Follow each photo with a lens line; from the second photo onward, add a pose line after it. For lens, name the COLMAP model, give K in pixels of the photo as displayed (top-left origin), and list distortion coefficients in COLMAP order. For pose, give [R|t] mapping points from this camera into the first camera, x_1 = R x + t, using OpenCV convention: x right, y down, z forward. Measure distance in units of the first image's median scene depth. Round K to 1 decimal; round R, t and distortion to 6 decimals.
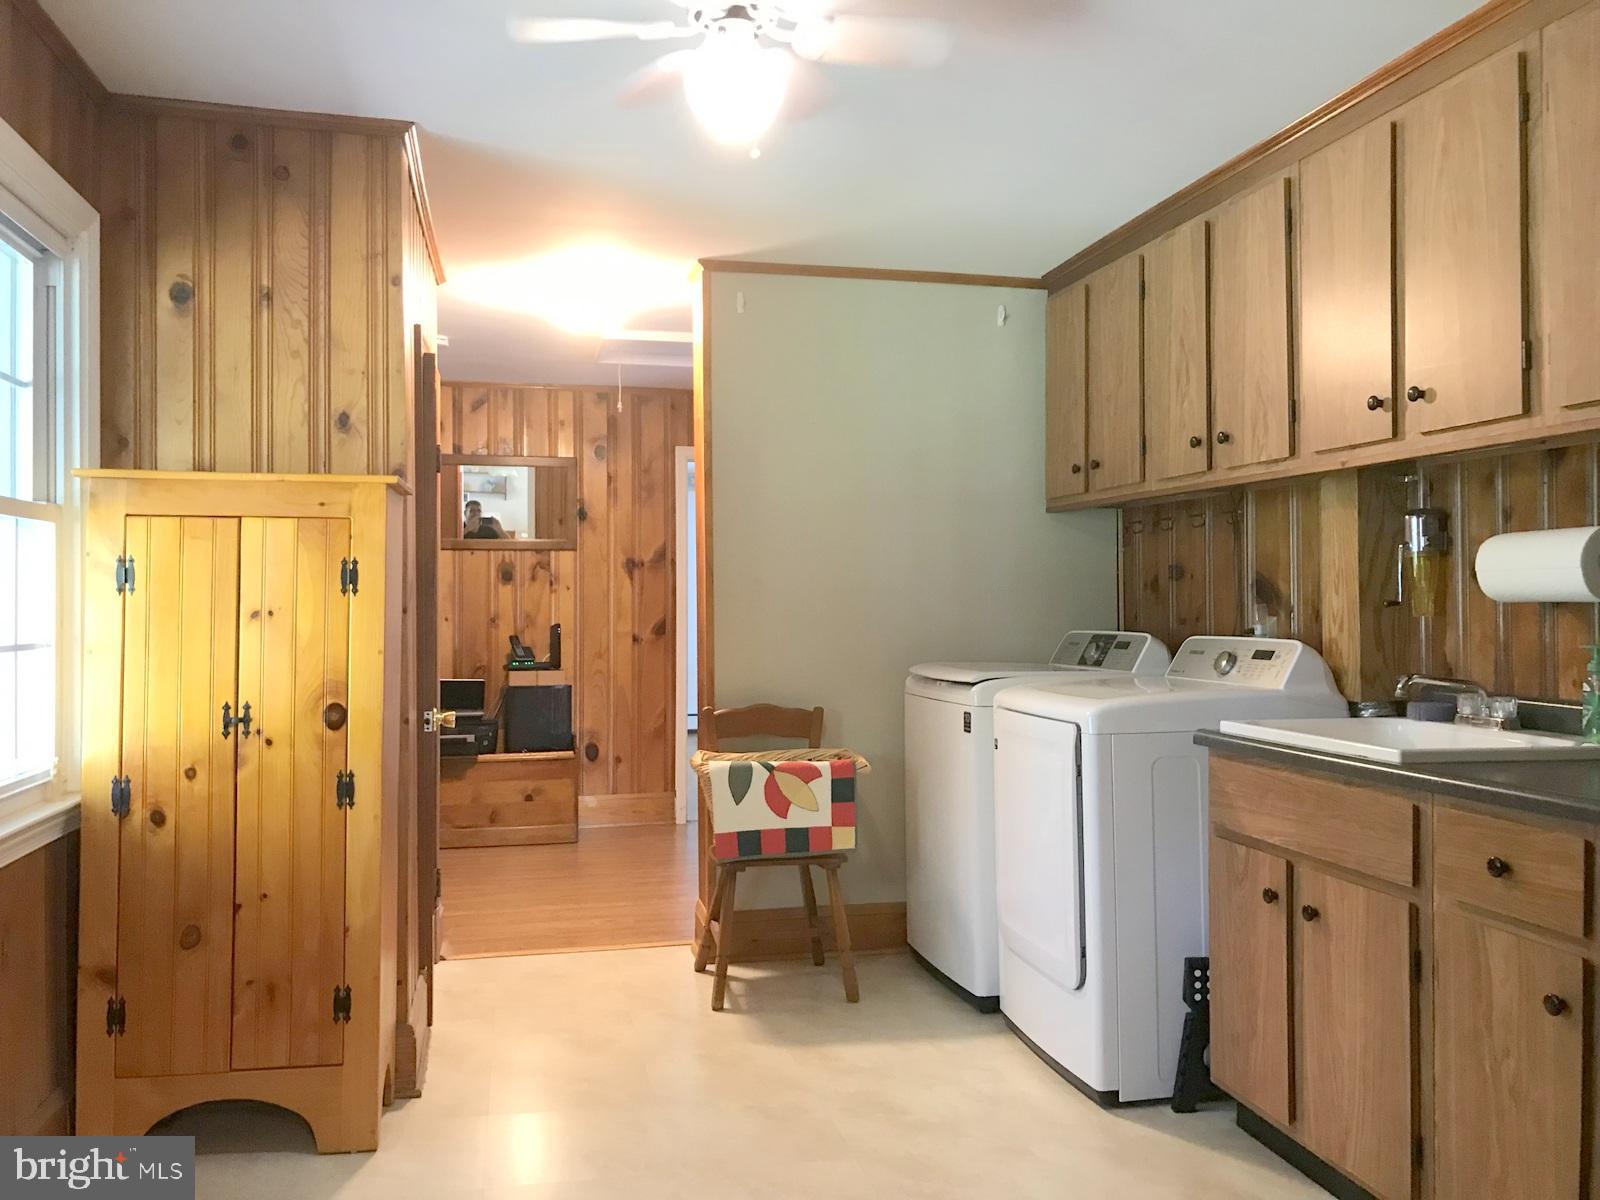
lens RADIAL K [[1283.7, 0, 800.0], [0, 1283.7, 600.0], [0, 0, 1]] dist [0.005775, 0.004999]
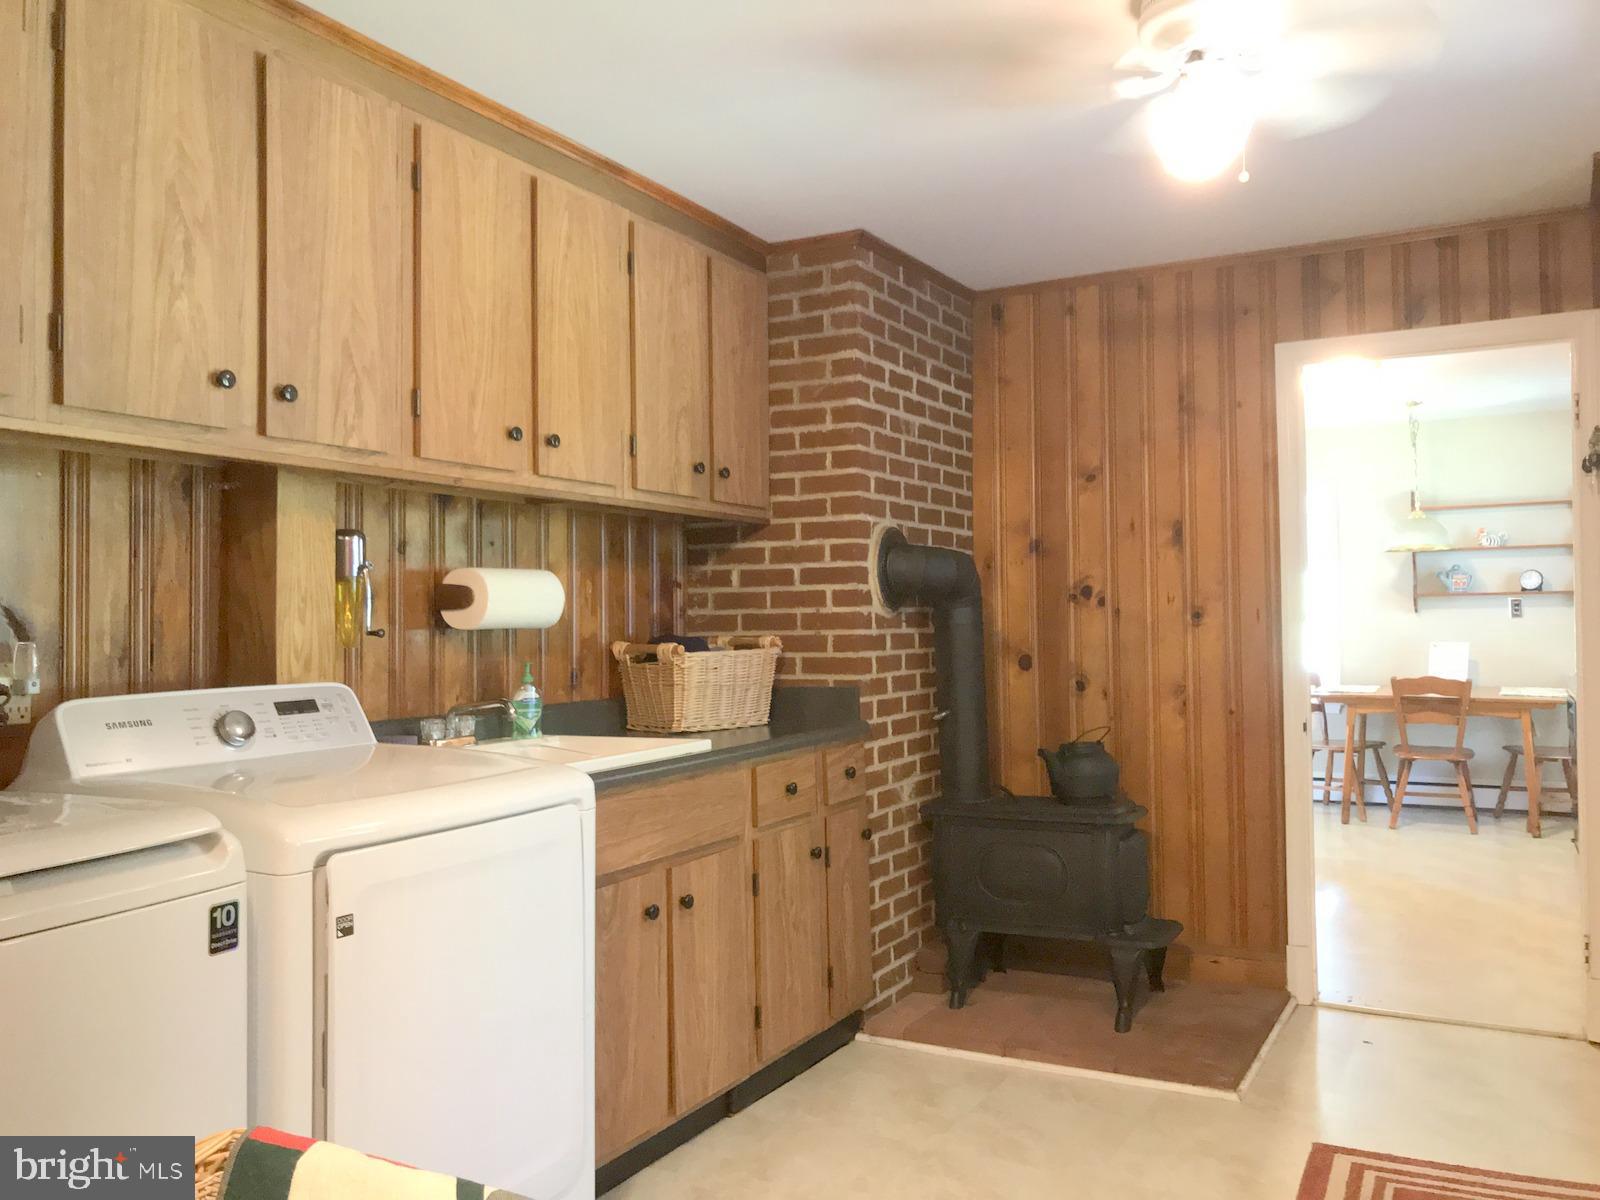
lens RADIAL K [[1304.8, 0, 797.7], [0, 1304.8, 591.1], [0, 0, 1]] dist [0.055303, -0.113636]
pose [[-0.756184, 0.026549, 0.653820, -0.413628], [0.014329, 0.999609, -0.024018, -0.000710], [-0.654202, -0.008794, -0.756268, 1.709871]]
